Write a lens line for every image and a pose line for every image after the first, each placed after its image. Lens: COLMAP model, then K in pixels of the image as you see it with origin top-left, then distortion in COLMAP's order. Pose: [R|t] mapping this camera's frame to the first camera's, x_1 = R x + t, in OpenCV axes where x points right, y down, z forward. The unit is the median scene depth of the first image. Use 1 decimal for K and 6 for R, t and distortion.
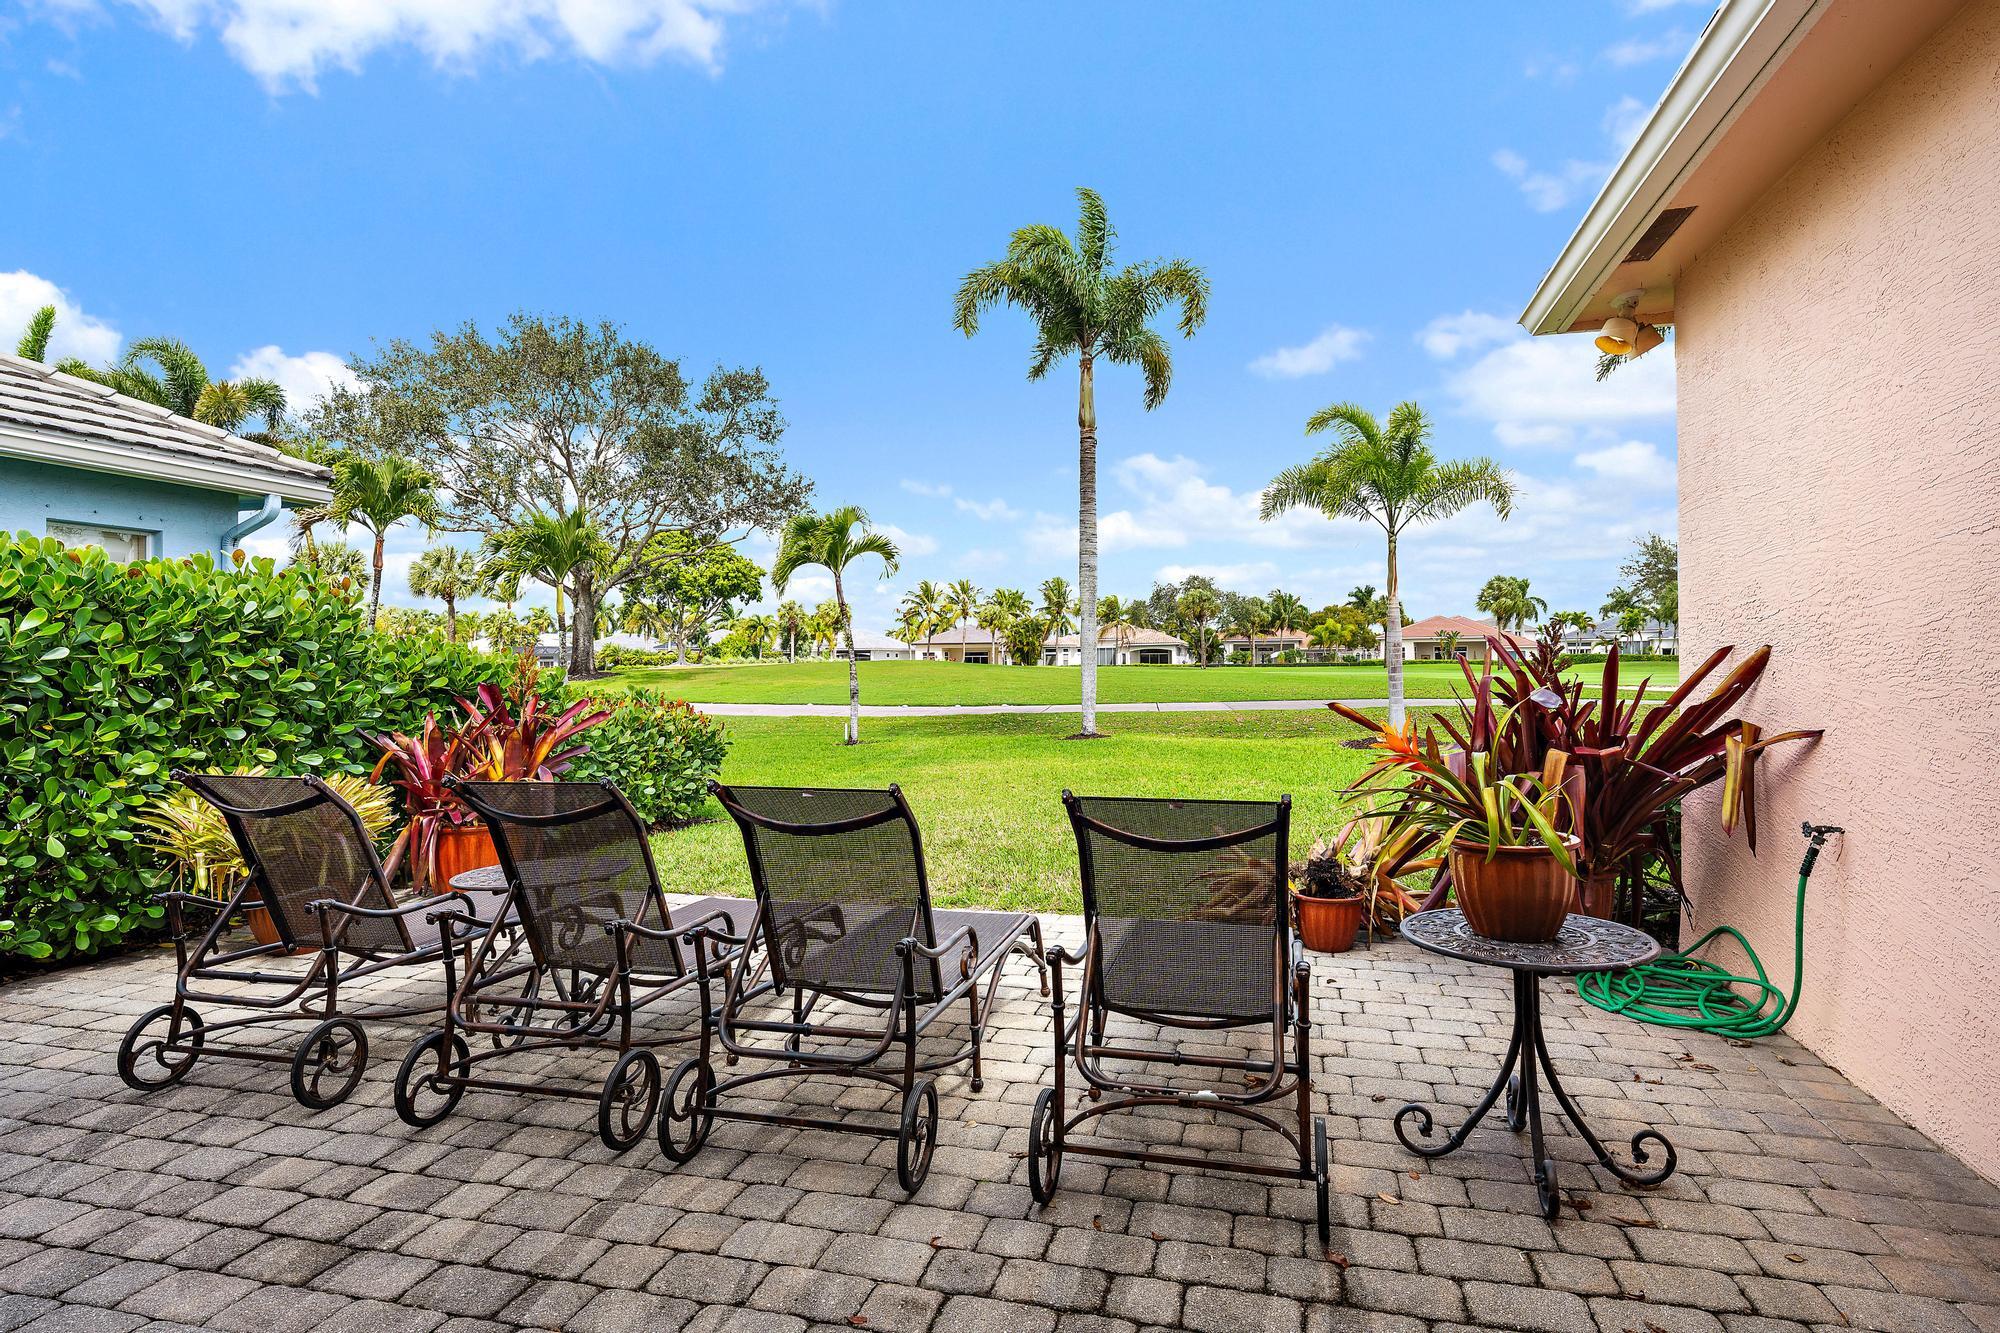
lens RADIAL K [[1066.4, 0, 1000.0], [0, 1066.4, 666.5], [0, 0, 1]] dist [-0.000885, 0.000358]
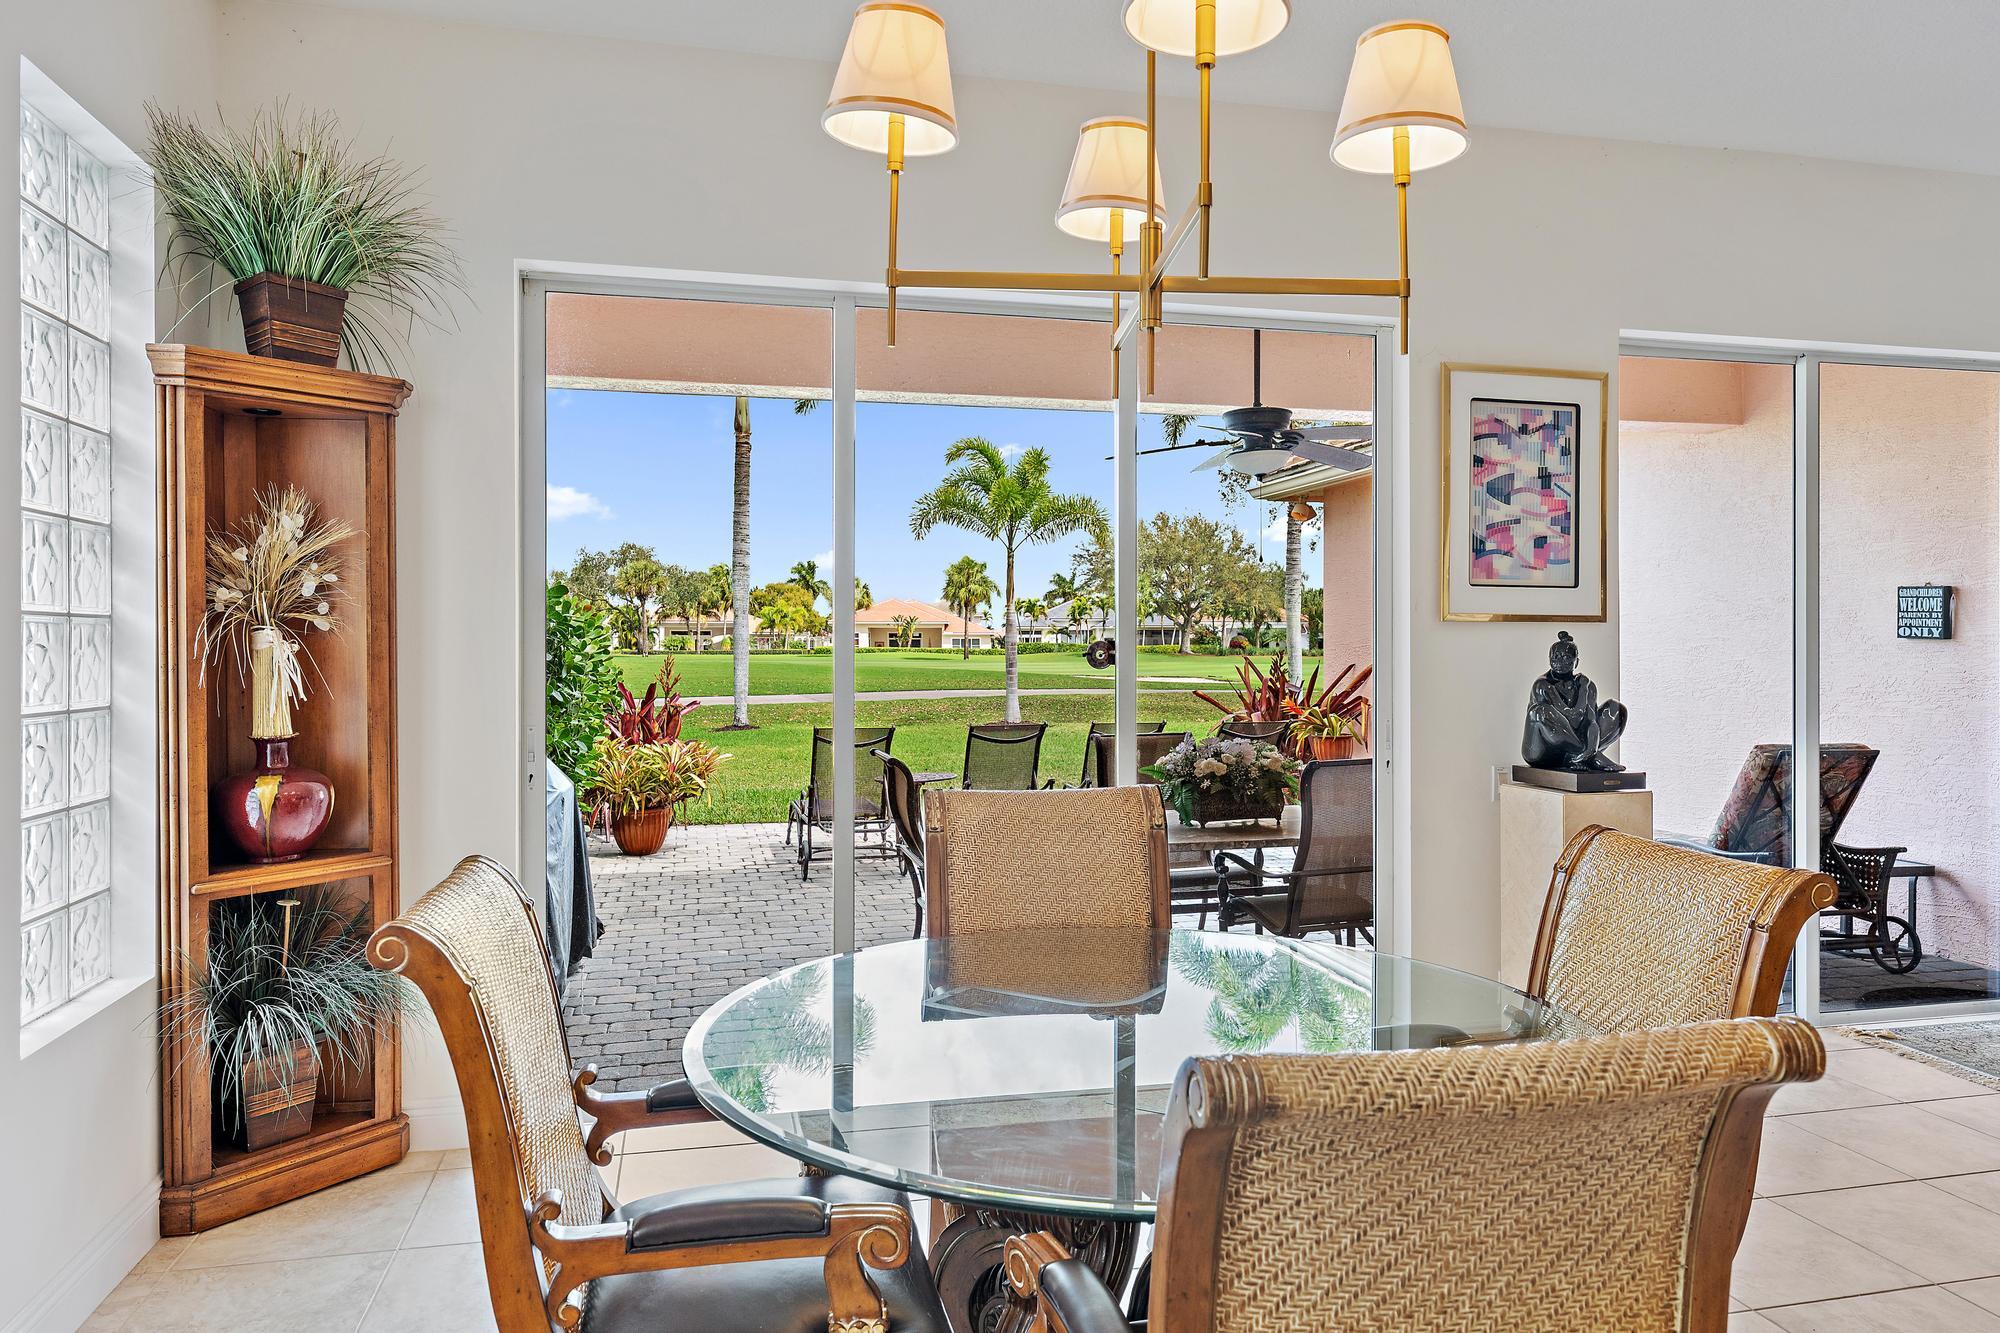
lens RADIAL K [[1344.0, 0, 1000.0], [0, 1344.0, 666.5], [0, 0, 1]] dist [0.001386, 0.000219]
pose [[0.878387, 0.000144, 0.477950, -0.323520], [-0.005402, 0.999939, 0.009628, -0.008525], [-0.477920, -0.011039, 0.878334, -0.281849]]
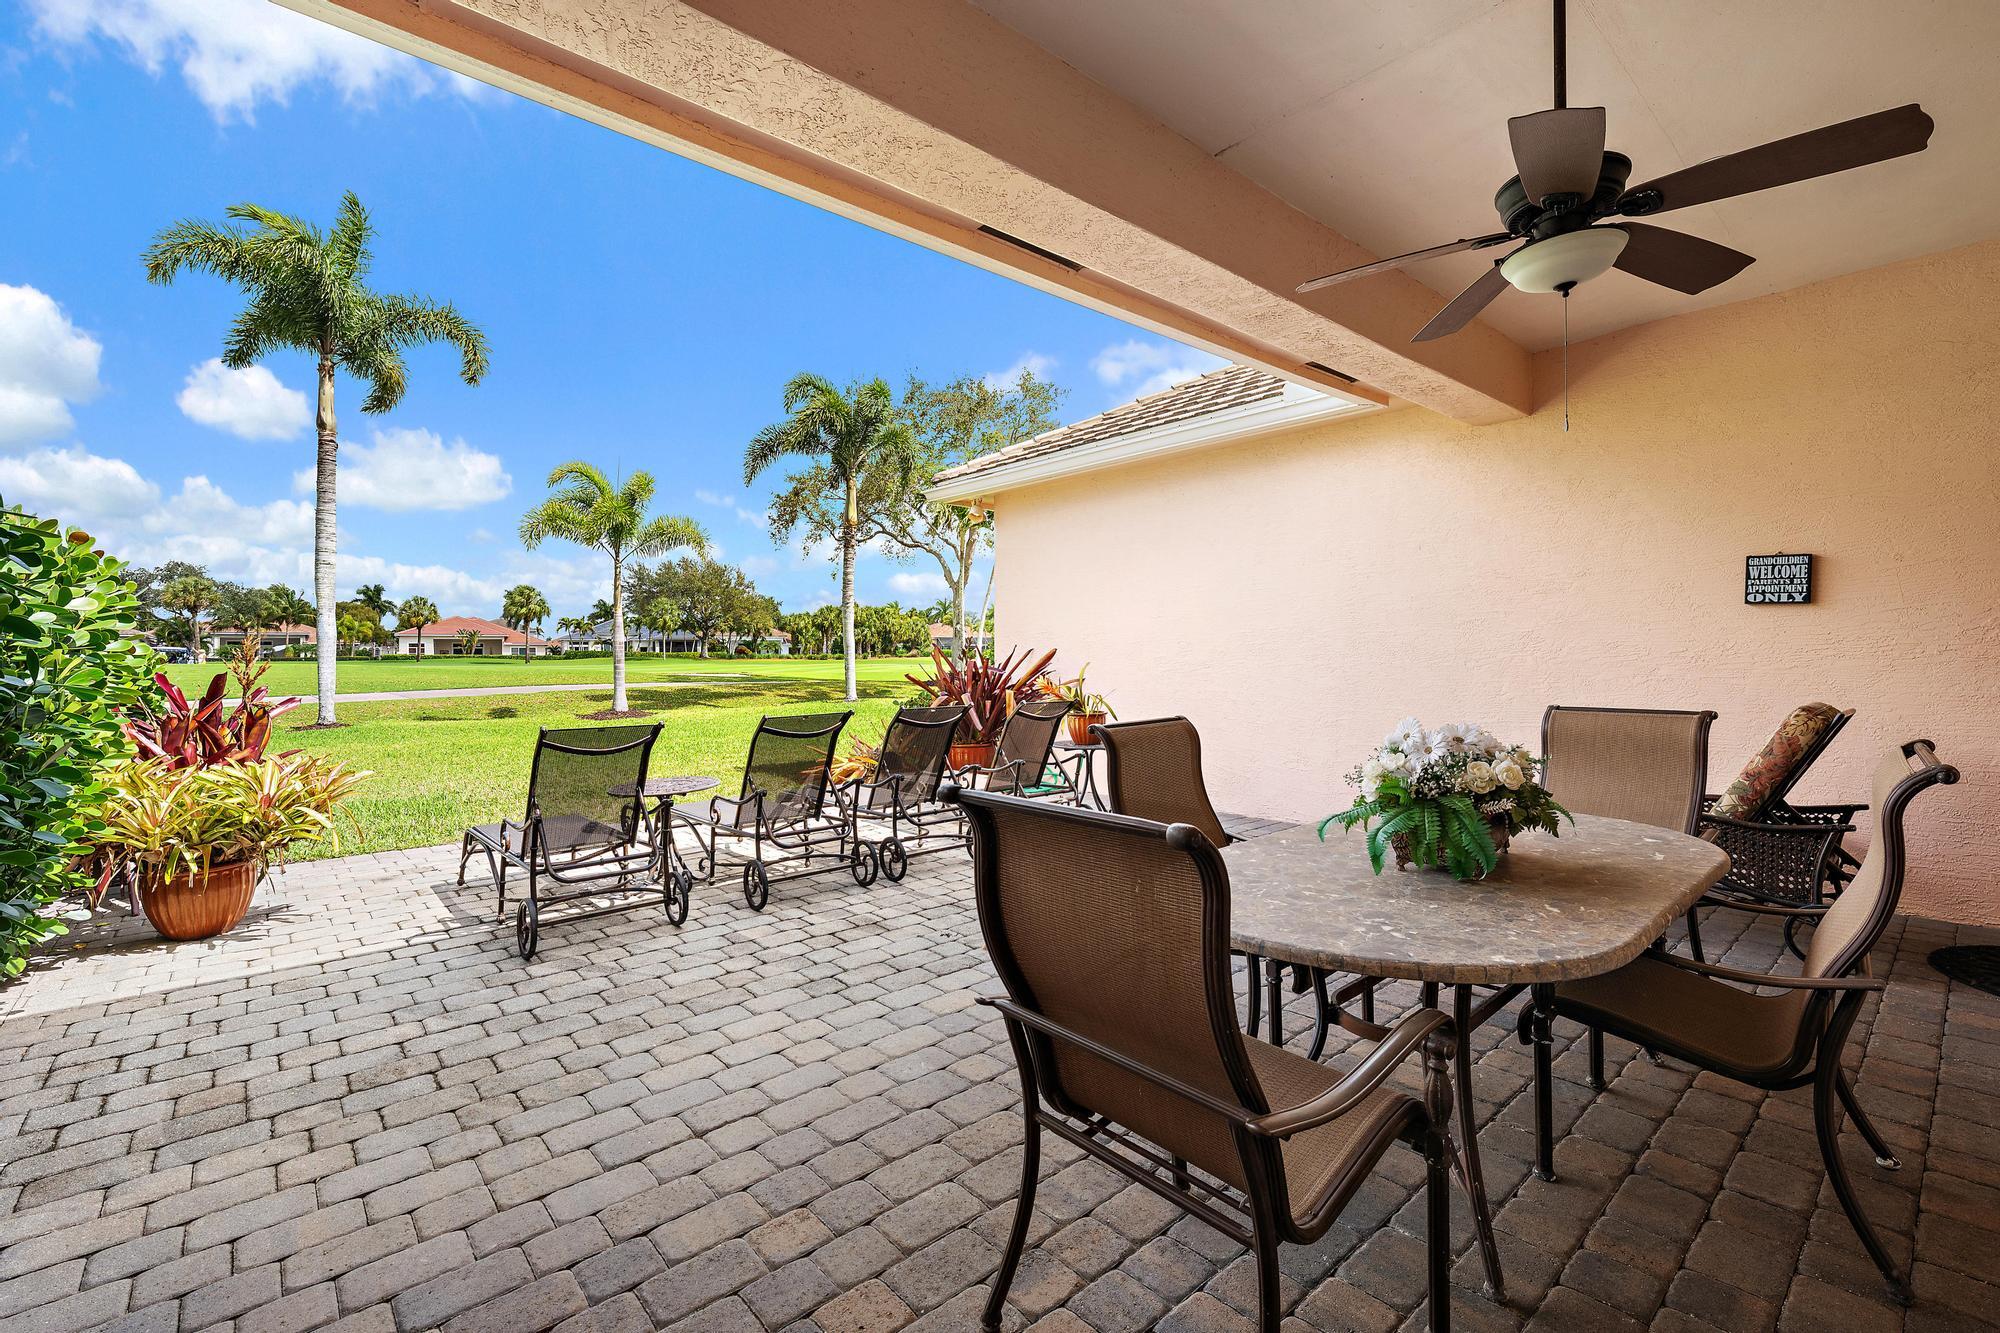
lens RADIAL K [[870.4, 0, 1008.1], [0, 870.4, 663.0], [0, 0, 1]] dist [0.000345, -0.000388]
pose [[0.548013, -0.004182, 0.836459, -0.263337], [0.002069, 0.999991, 0.003644, 0.002203], [-0.836467, -0.000266, 0.548017, -0.026044]]
